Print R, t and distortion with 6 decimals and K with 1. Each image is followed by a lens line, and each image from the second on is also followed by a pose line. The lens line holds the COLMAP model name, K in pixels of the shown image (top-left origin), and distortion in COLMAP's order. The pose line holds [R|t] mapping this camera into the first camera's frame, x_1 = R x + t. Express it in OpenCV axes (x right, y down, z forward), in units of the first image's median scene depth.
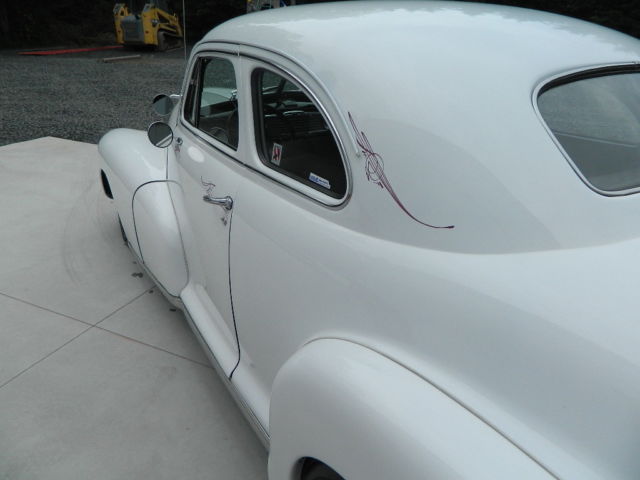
lens RADIAL K [[474.5, 0, 320.0], [0, 474.5, 240.0], [0, 0, 1]] dist [0.005424, -0.006047]
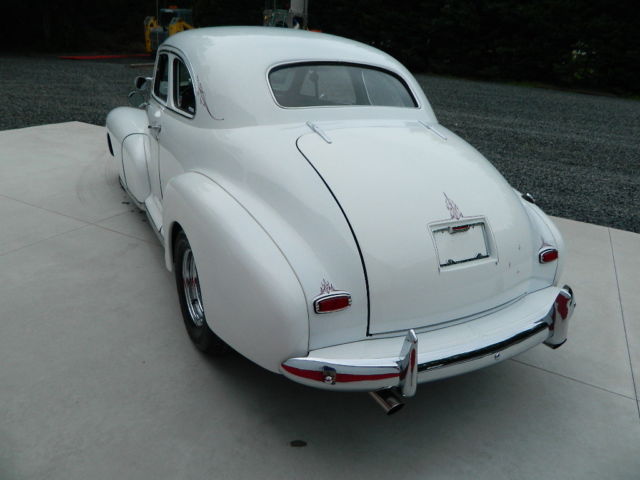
lens RADIAL K [[474.5, 0, 320.0], [0, 474.5, 240.0], [0, 0, 1]] dist [0.005424, -0.006047]
pose [[0.997694, 0.054532, -0.040413, 0.106693], [-0.055752, 0.998003, -0.029700, 0.075222], [0.038713, 0.031885, 0.998742, -0.166332]]
